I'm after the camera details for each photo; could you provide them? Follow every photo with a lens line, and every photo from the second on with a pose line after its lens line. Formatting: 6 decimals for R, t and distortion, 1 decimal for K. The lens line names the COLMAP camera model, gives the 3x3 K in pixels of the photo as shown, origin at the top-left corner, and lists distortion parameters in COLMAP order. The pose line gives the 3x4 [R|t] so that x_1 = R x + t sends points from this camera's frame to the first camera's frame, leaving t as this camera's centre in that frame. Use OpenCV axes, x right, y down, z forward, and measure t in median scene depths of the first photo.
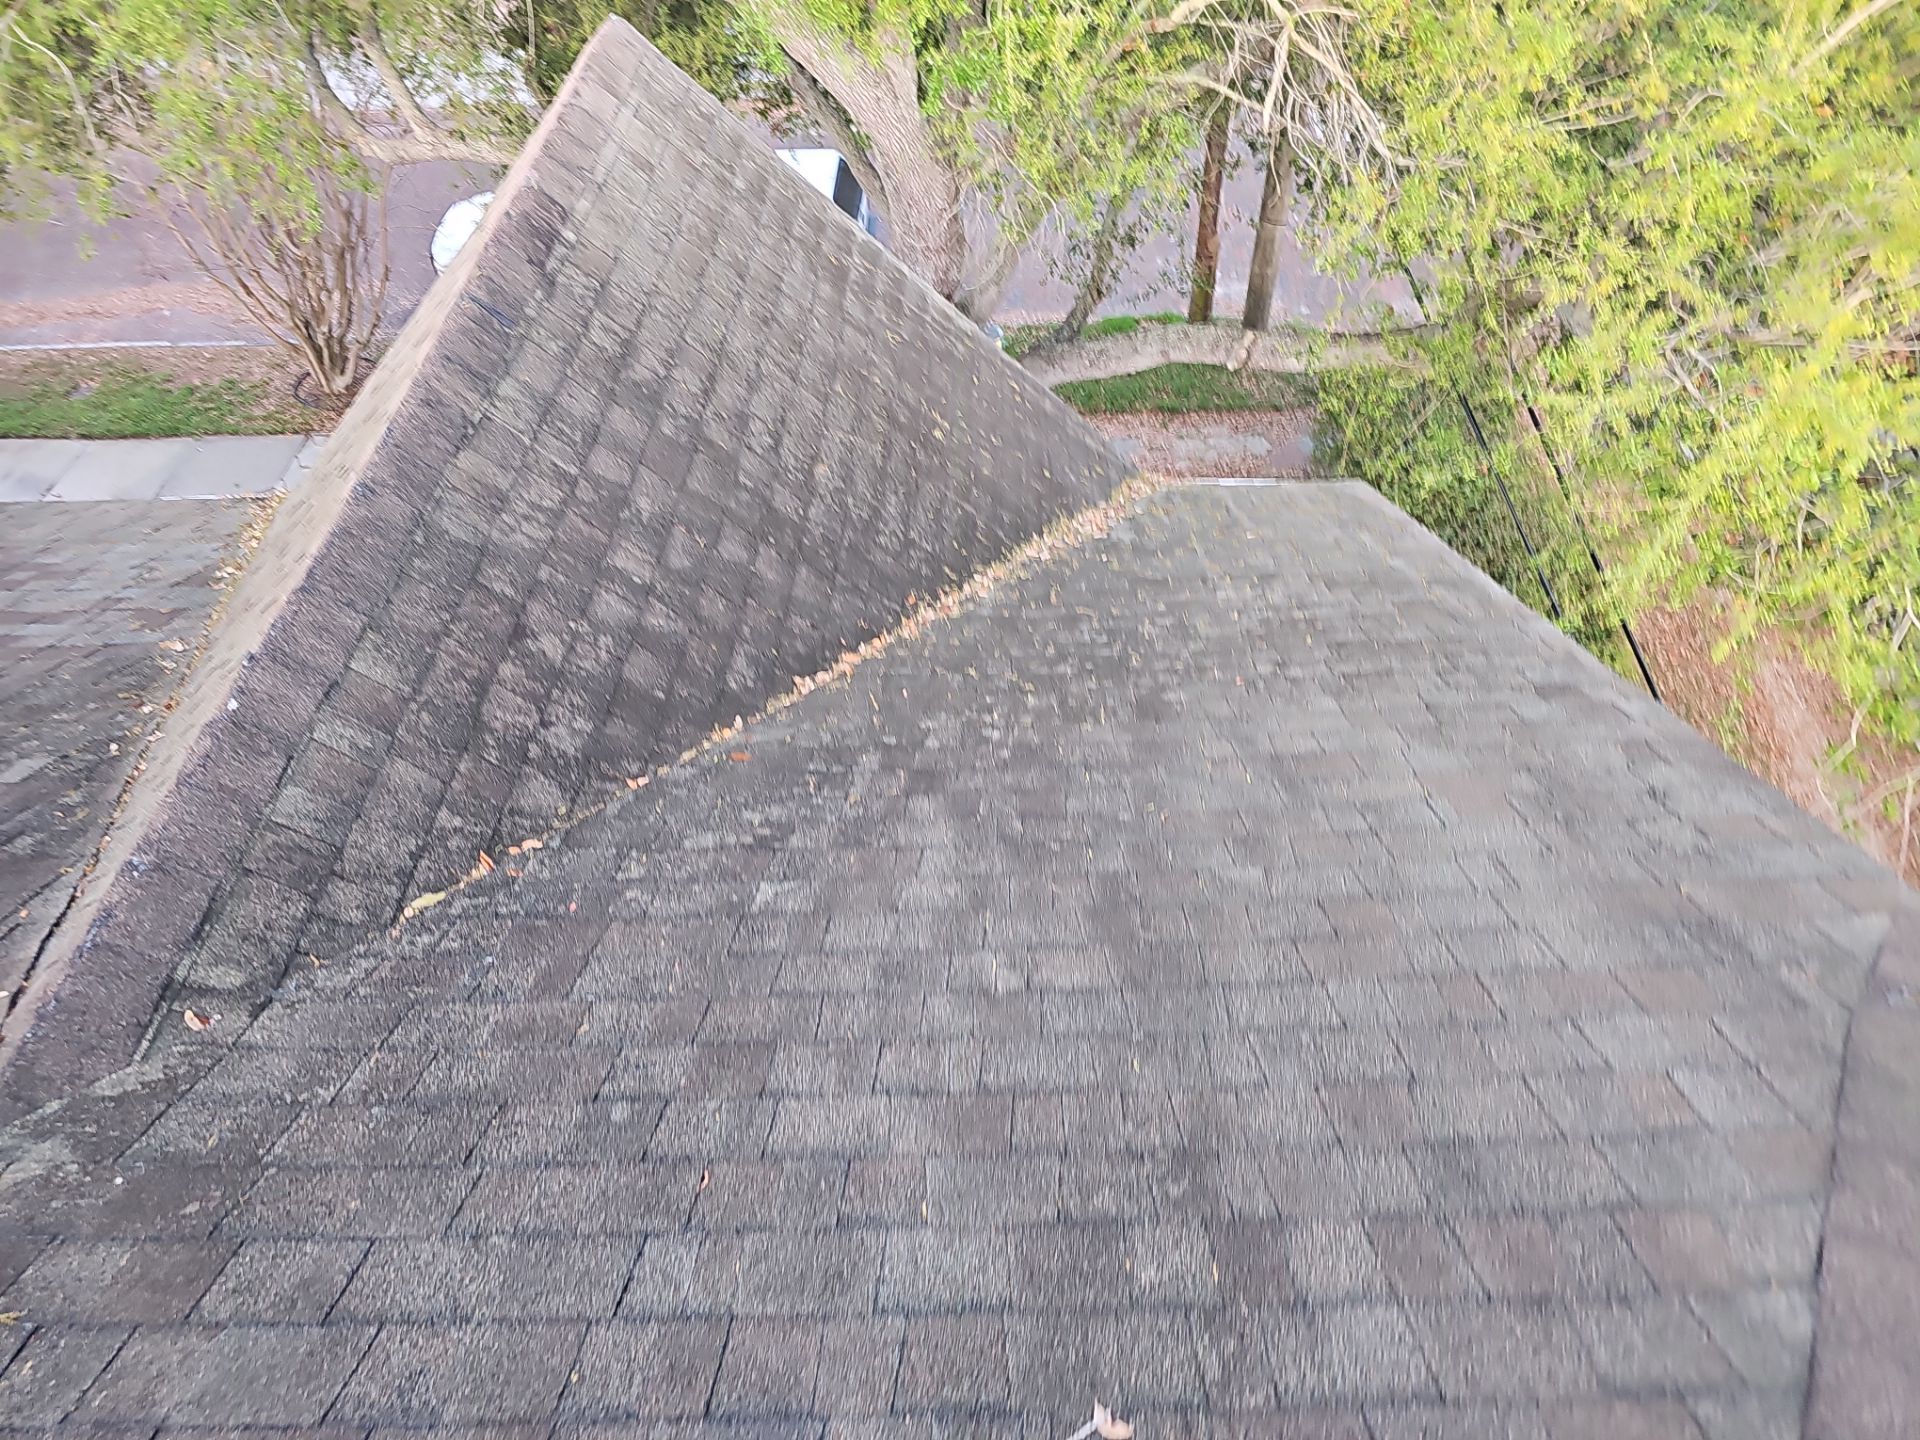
lens RADIAL K [[1262.3, 0, 978.4], [0, 1262.3, 730.4], [0, 0, 1]] dist [0.061403, -0.036947]
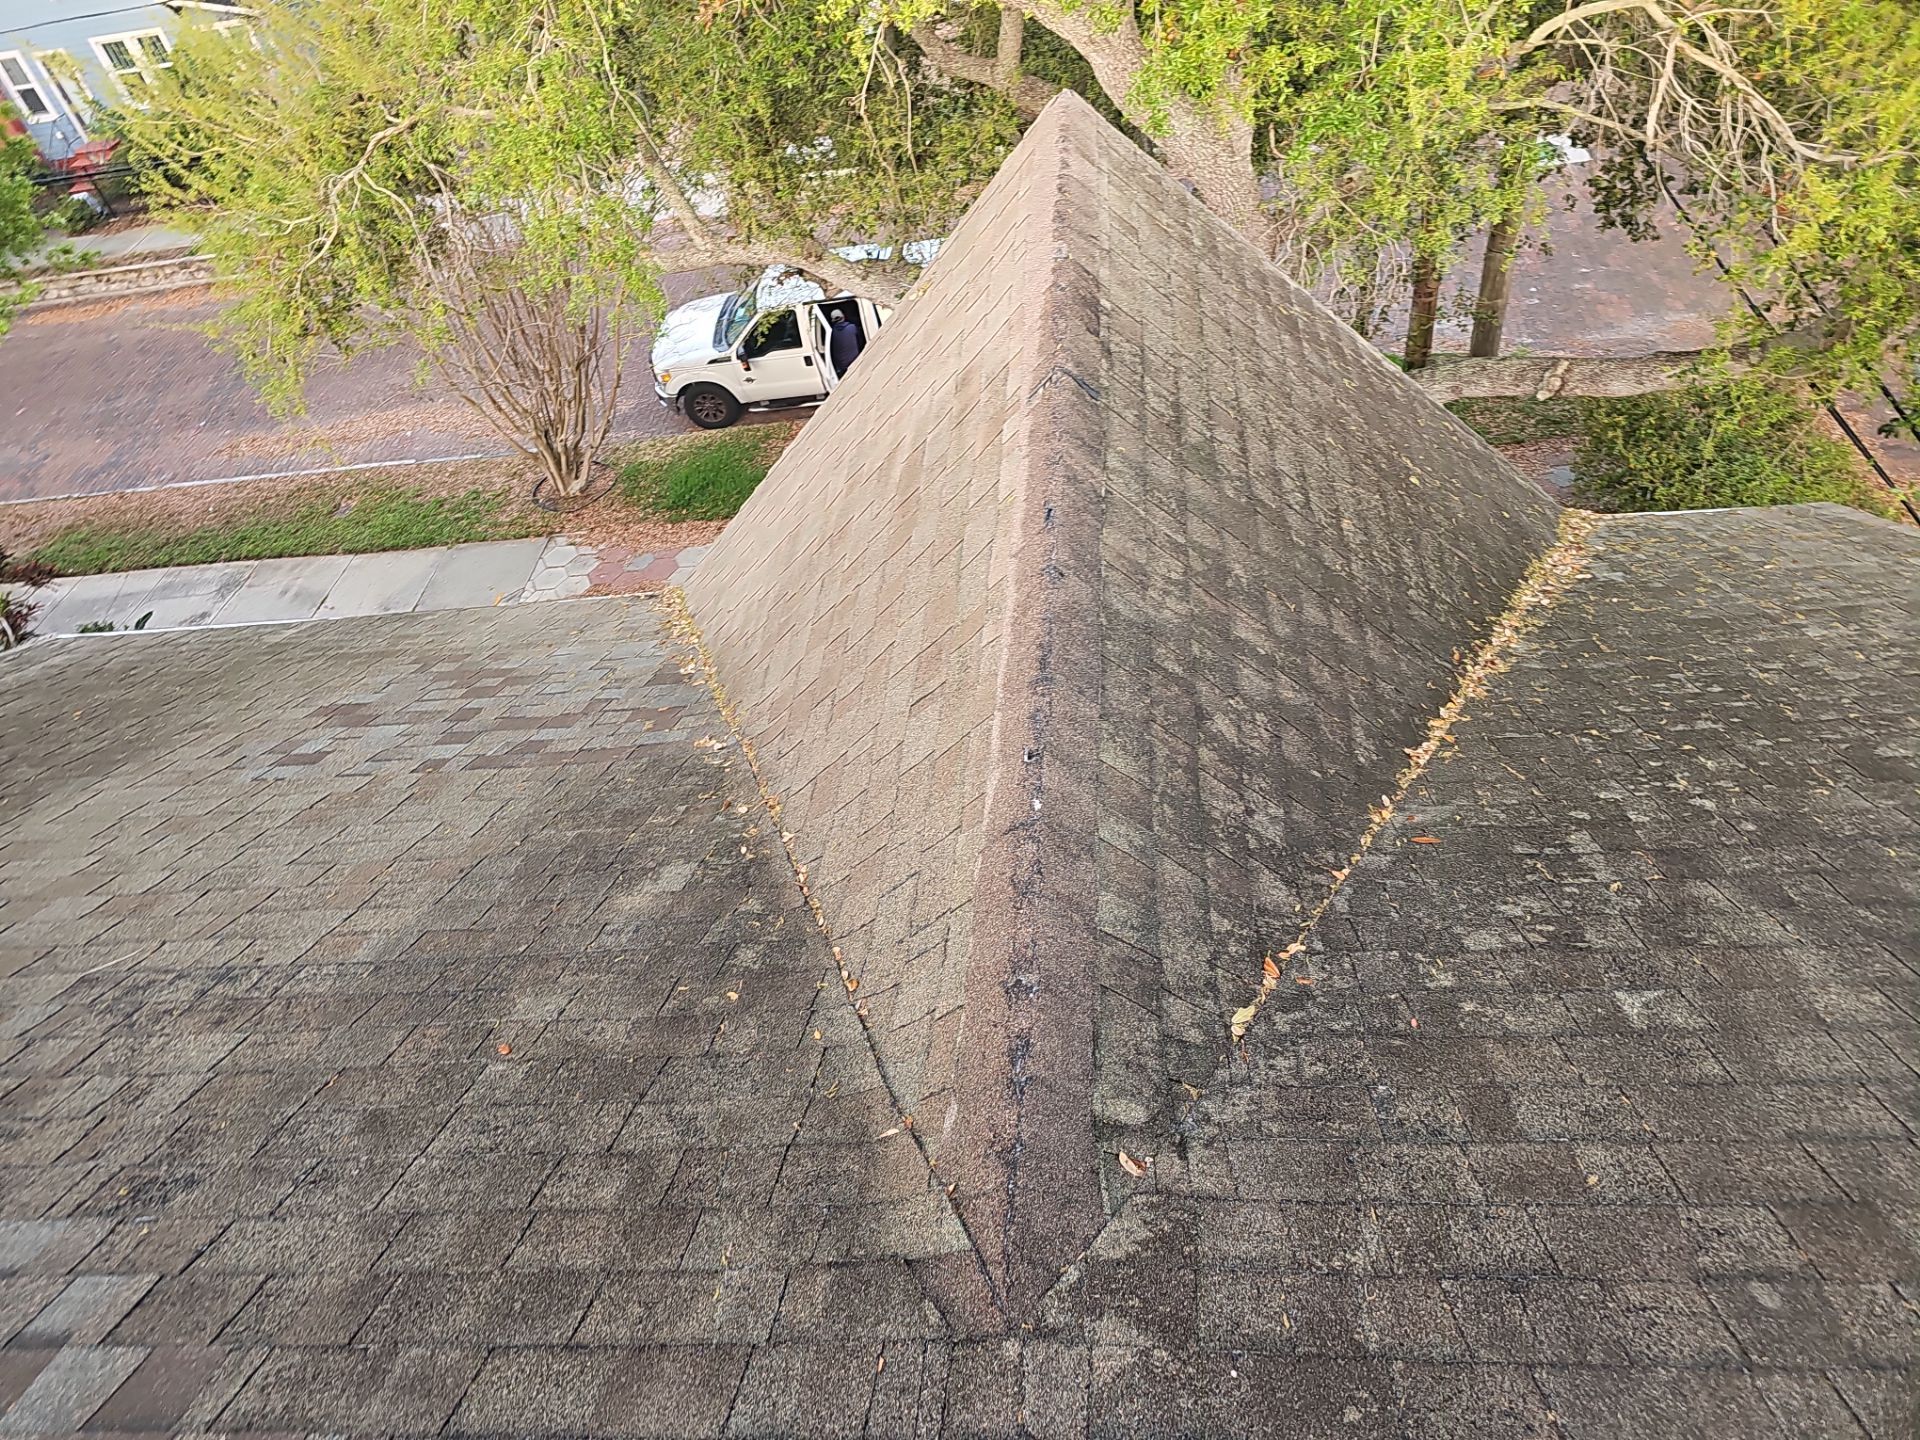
lens RADIAL K [[1262.3, 0, 953.9], [0, 1262.3, 716.0], [0, 0, 1]] dist [0.061403, -0.036947]
pose [[0.992358, -0.046752, -0.114196, -0.363289], [0.039755, 0.997234, -0.062794, -0.020434], [0.116816, 0.057774, 0.991472, 0.053029]]
